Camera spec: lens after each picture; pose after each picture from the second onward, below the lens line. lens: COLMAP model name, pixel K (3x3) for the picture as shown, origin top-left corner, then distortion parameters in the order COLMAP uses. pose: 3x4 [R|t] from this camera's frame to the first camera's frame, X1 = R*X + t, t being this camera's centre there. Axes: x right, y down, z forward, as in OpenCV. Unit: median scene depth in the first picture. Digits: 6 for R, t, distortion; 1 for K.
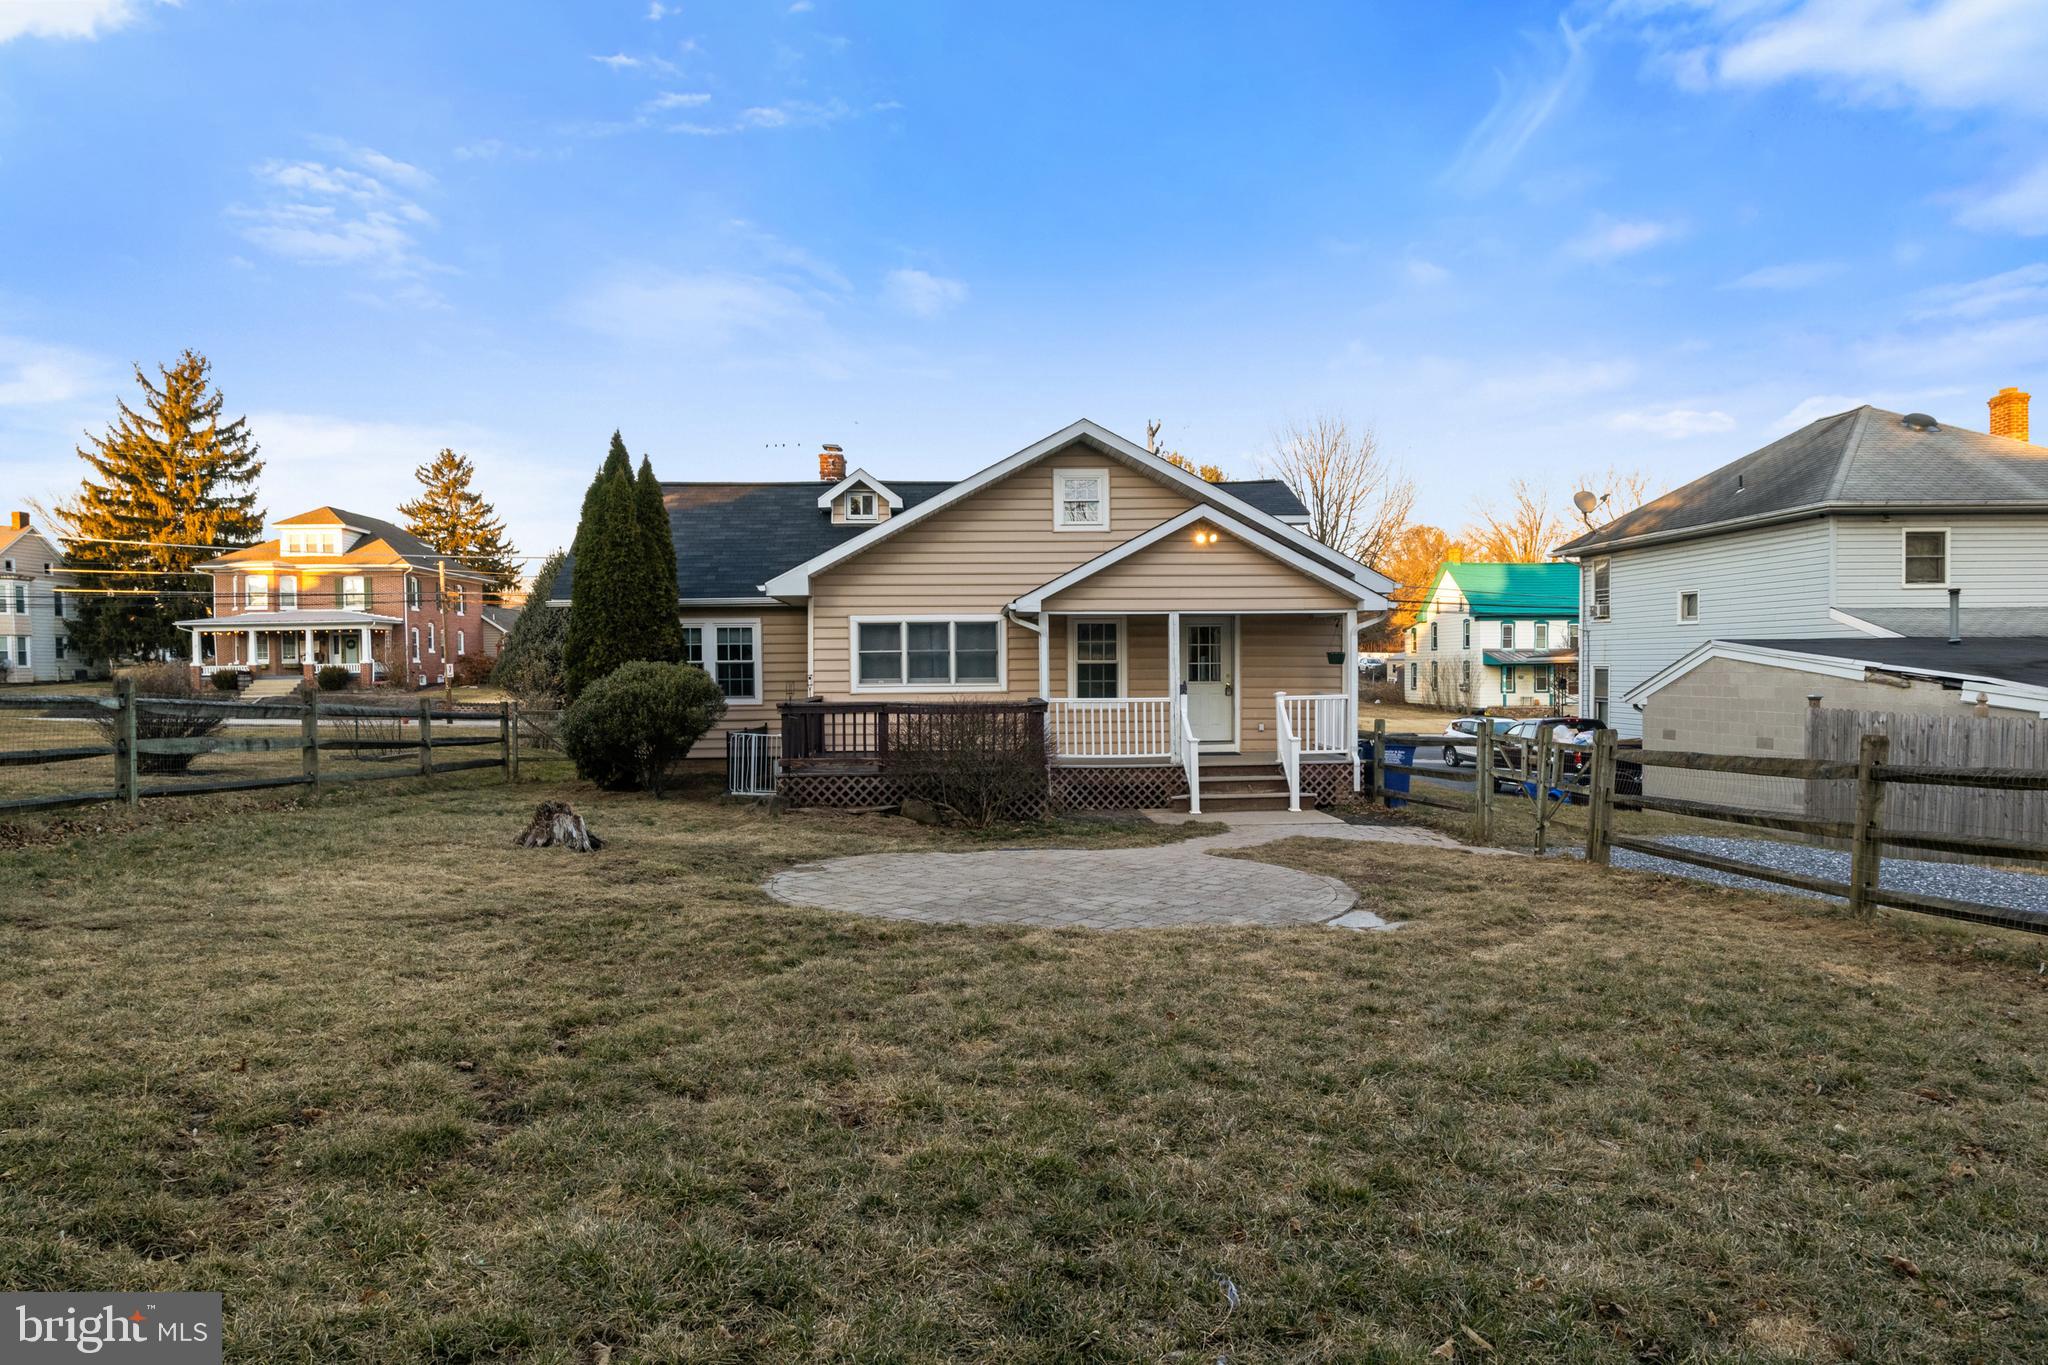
lens RADIAL K [[1127.9, 0, 1012.3], [0, 1127.9, 690.1], [0, 0, 1]] dist [0.001851, -0.000342]
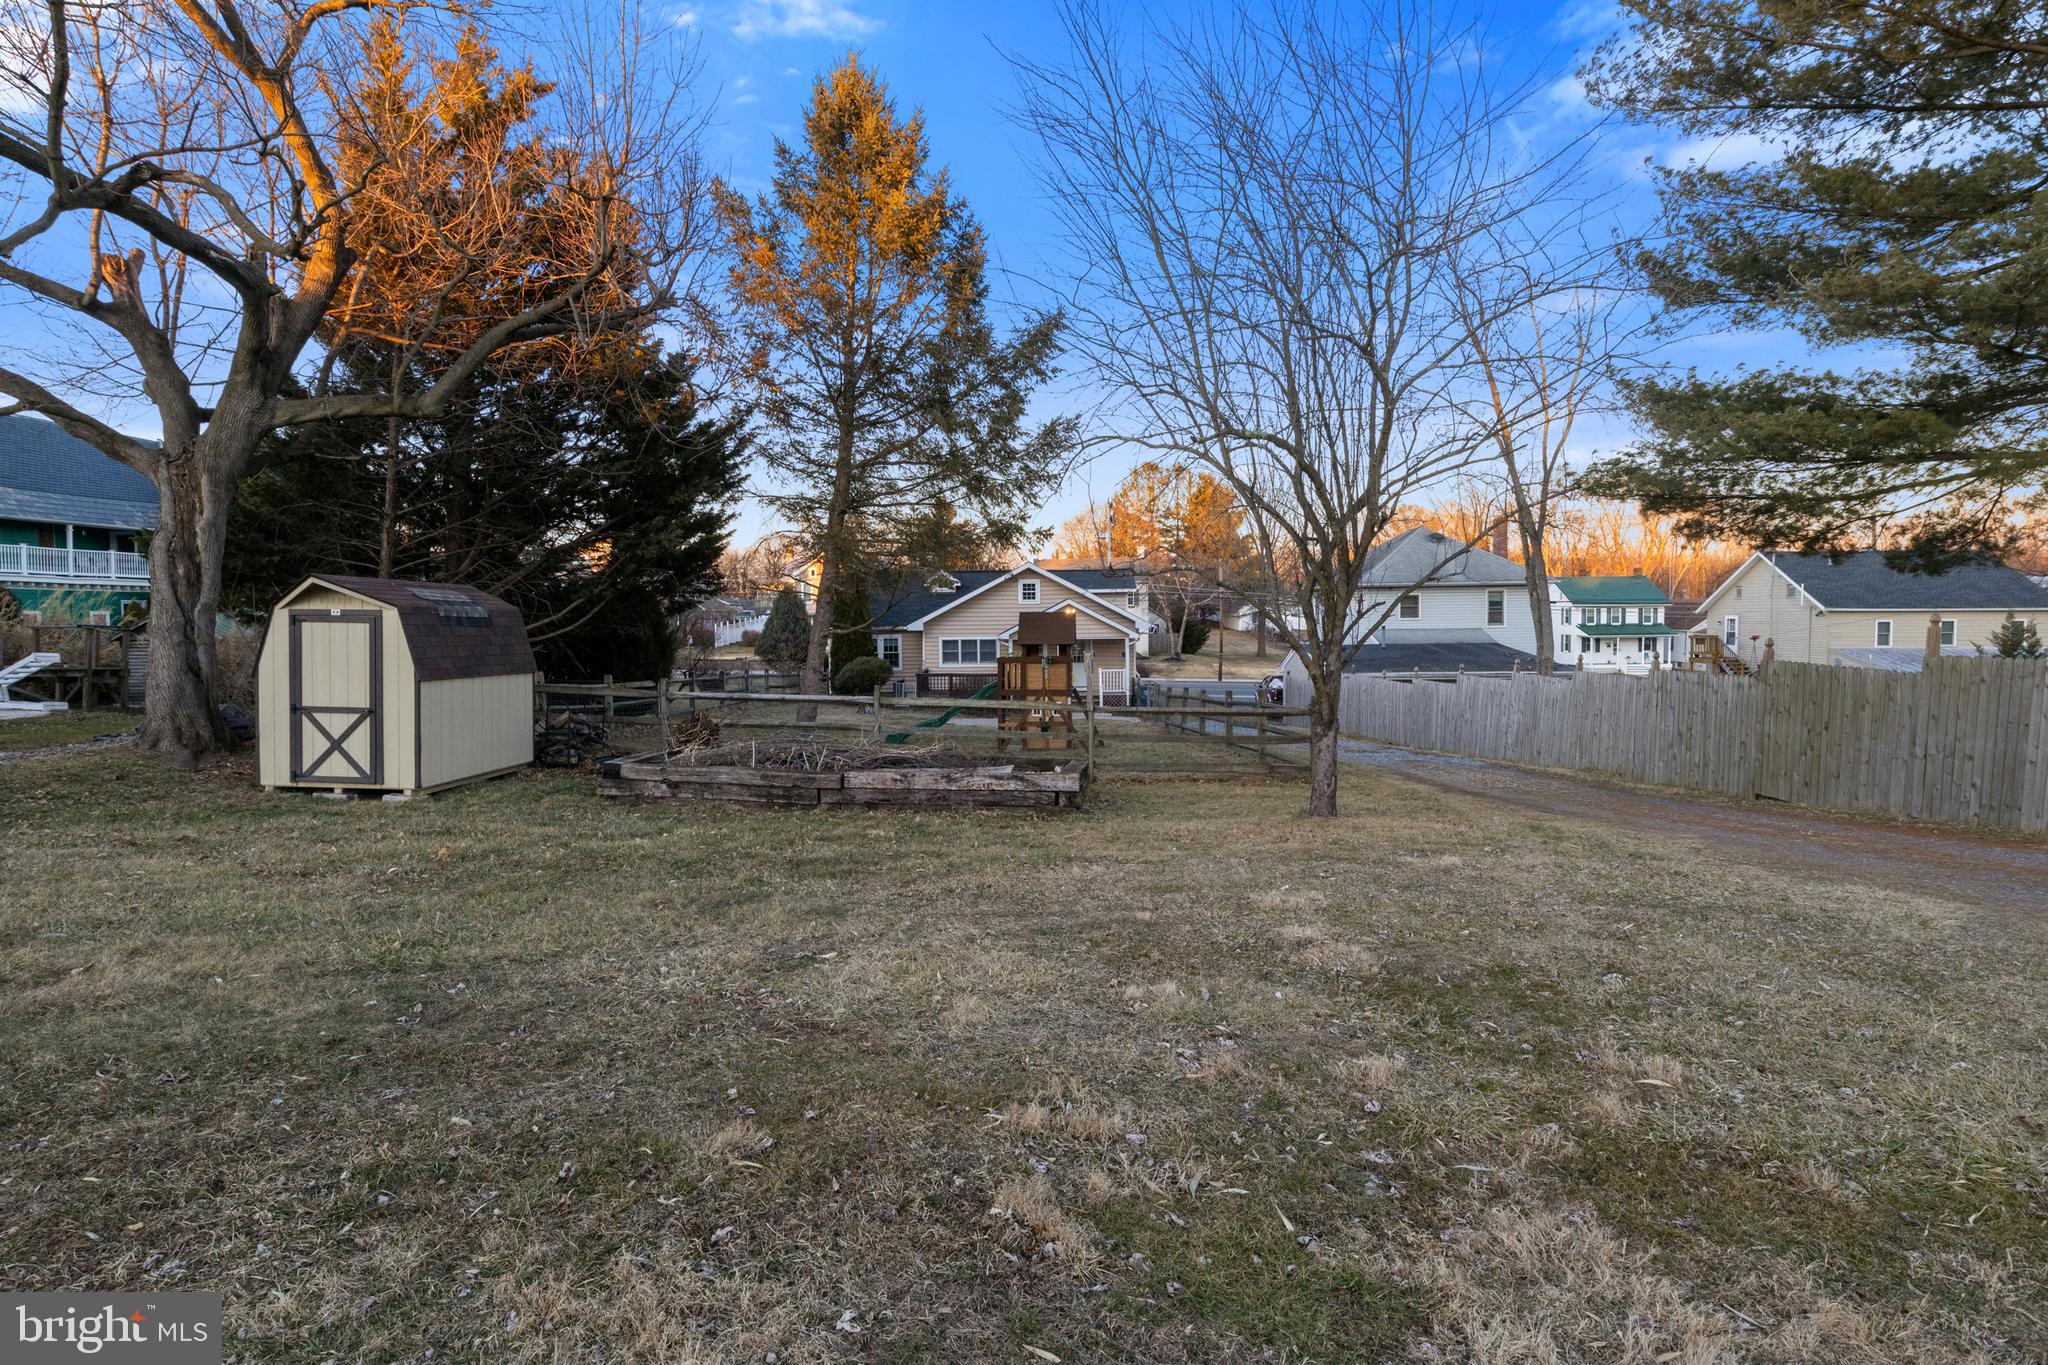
lens RADIAL K [[1000.6, 0, 1012.5], [0, 1000.6, 674.2], [0, 0, 1]] dist [-0.003027, -0.000332]
pose [[0.998112, 0.002946, -0.061349, 0.162156], [-0.000587, 0.999261, 0.038437, -0.068849], [0.061416, -0.038329, 0.997376, -1.254706]]
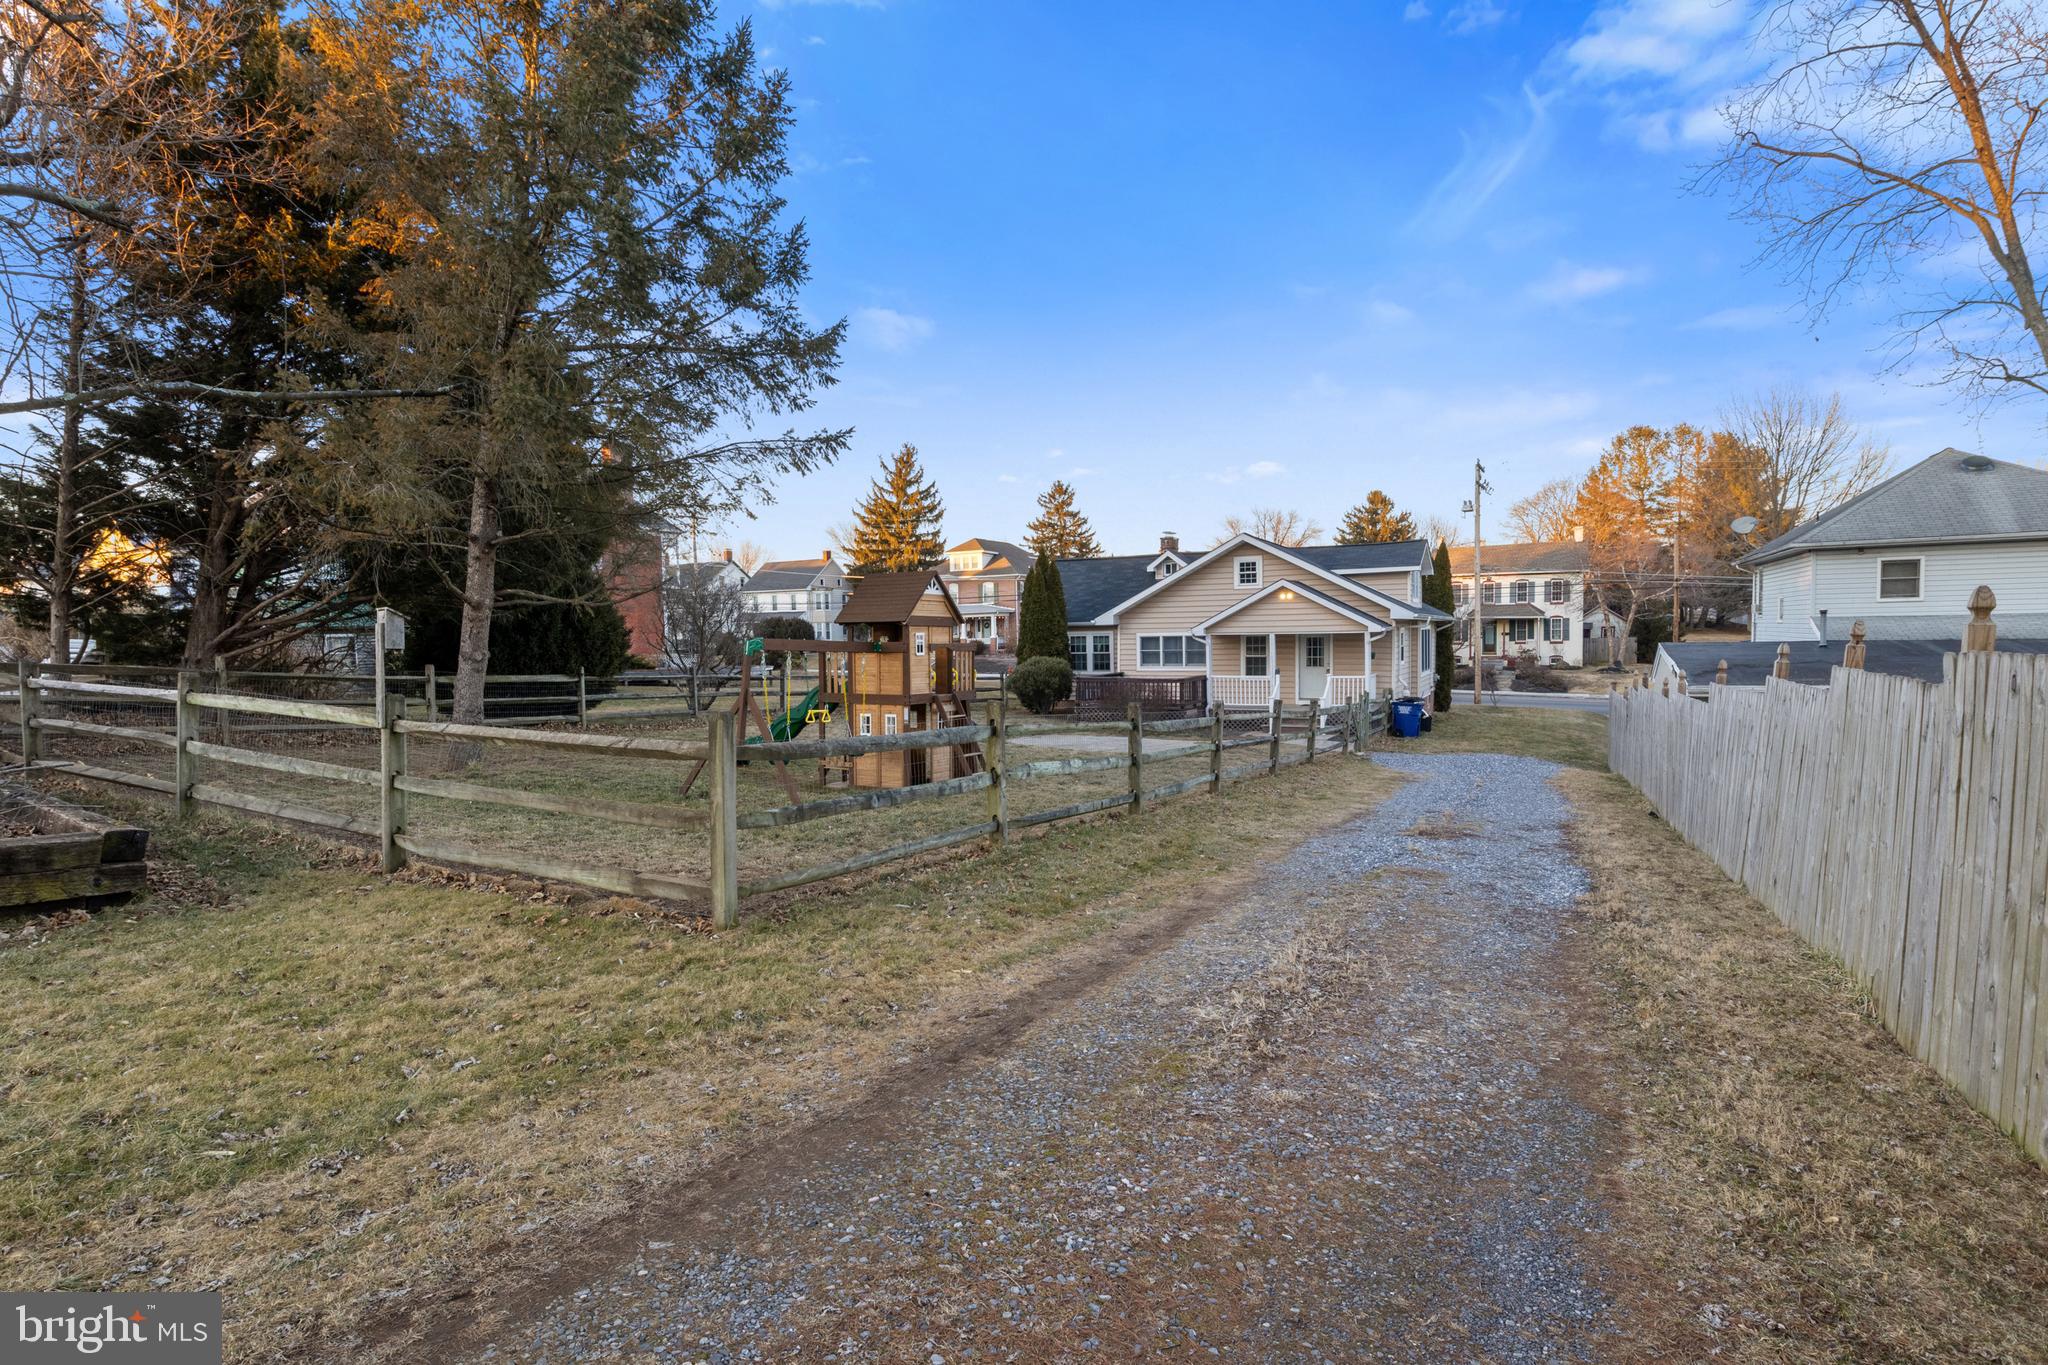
lens RADIAL K [[1000.6, 0, 1031.1], [0, 1000.6, 674.9], [0, 0, 1]] dist [-0.003027, -0.000332]
pose [[0.868172, 0.014945, -0.496038, 0.590826], [-0.000906, 0.999592, 0.028532, -0.041397], [0.496262, -0.024321, 0.867832, -0.676915]]
